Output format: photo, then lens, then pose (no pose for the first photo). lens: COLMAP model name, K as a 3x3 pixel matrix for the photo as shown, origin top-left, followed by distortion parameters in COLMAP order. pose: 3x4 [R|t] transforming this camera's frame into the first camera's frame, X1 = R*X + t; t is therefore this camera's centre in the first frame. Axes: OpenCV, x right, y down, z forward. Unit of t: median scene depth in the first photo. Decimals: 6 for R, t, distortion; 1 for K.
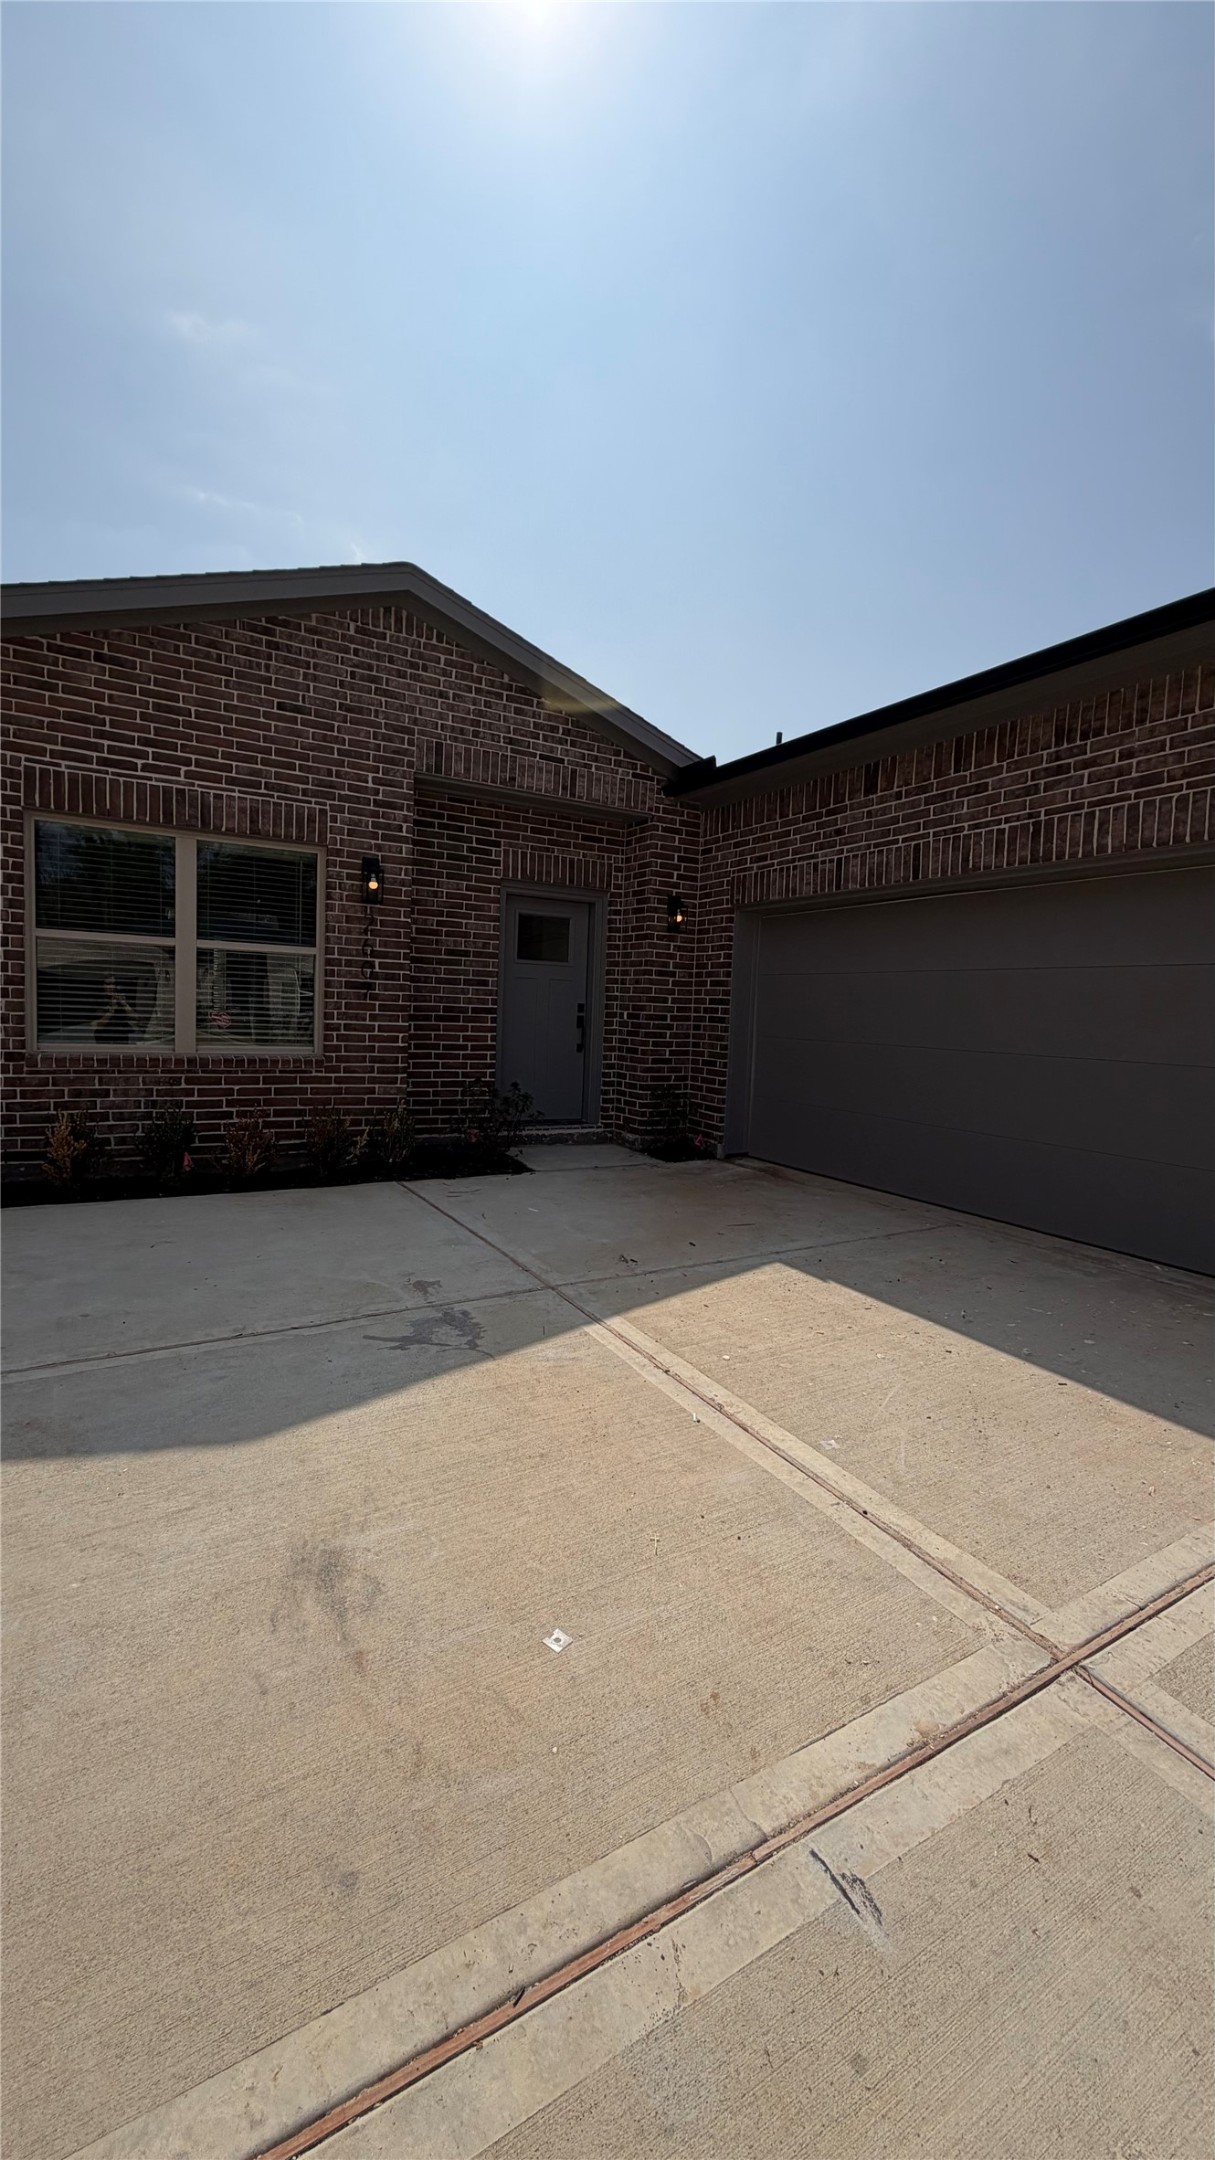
lens RADIAL K [[861.4, 0, 601.5], [0, 861.4, 1076.4], [0, 0, 1]] dist [-0.000871, 0.000198]
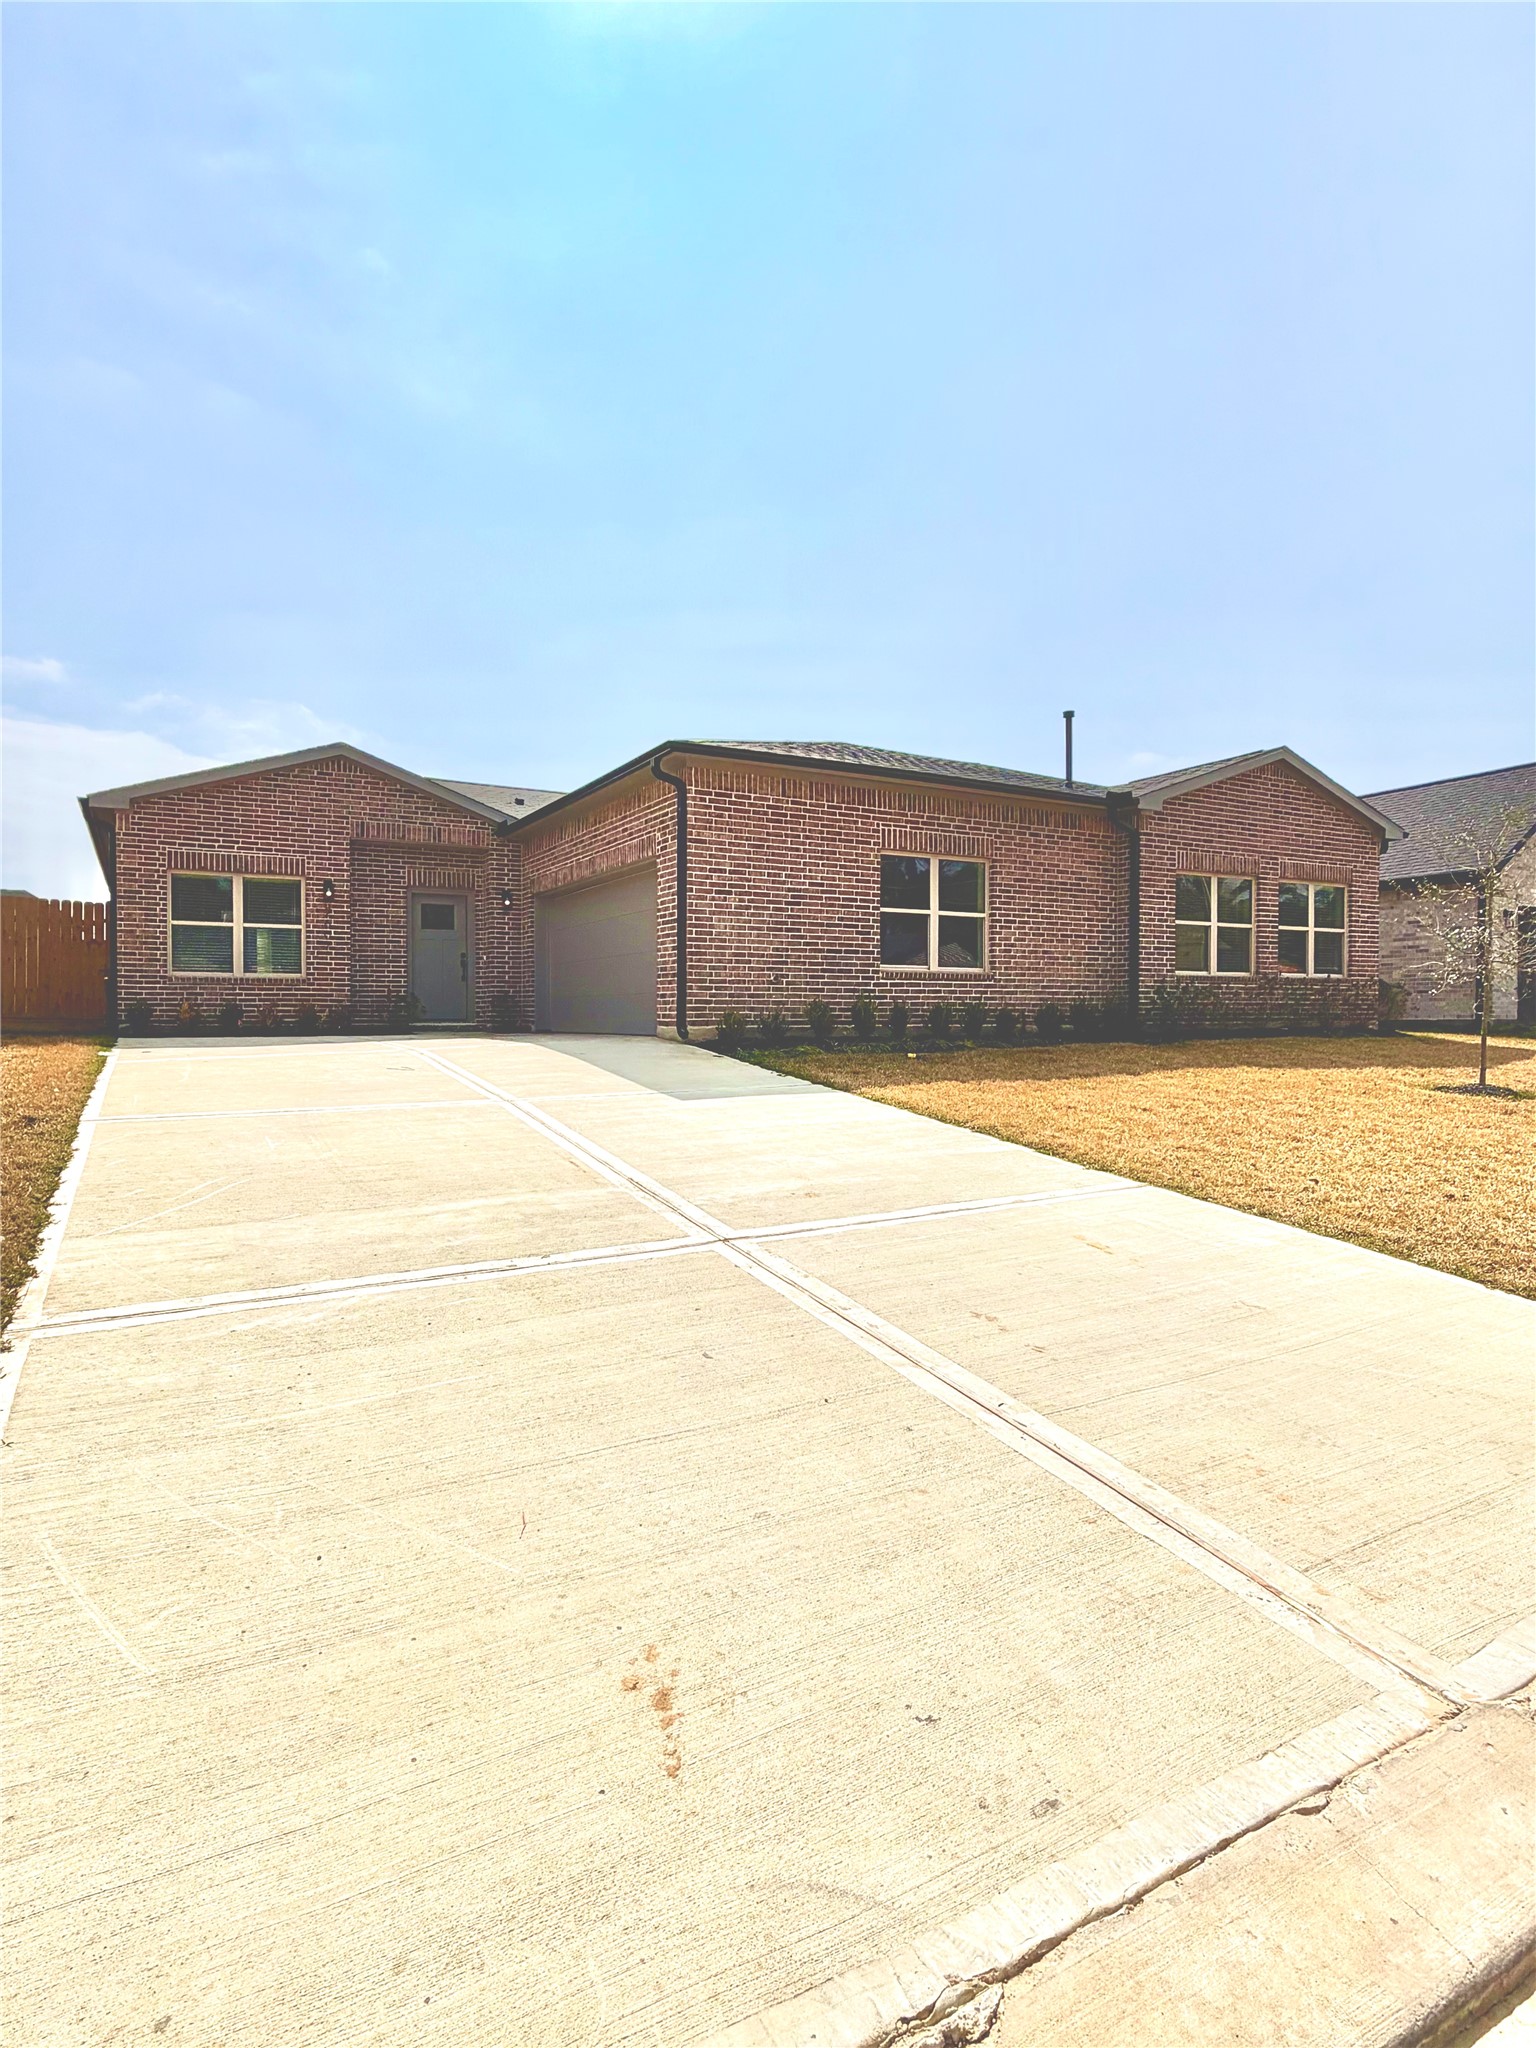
lens RADIAL K [[1092.5, 0, 768.0], [0, 1092.5, 1024.0], [0, 0, 1]] dist [-0.004597, -0.000778]
pose [[0.999037, -0.043880, -0.000723, 0.773387], [0.043724, 0.996623, -0.069497, 0.316296], [0.003770, 0.069399, 0.997582, -1.579566]]
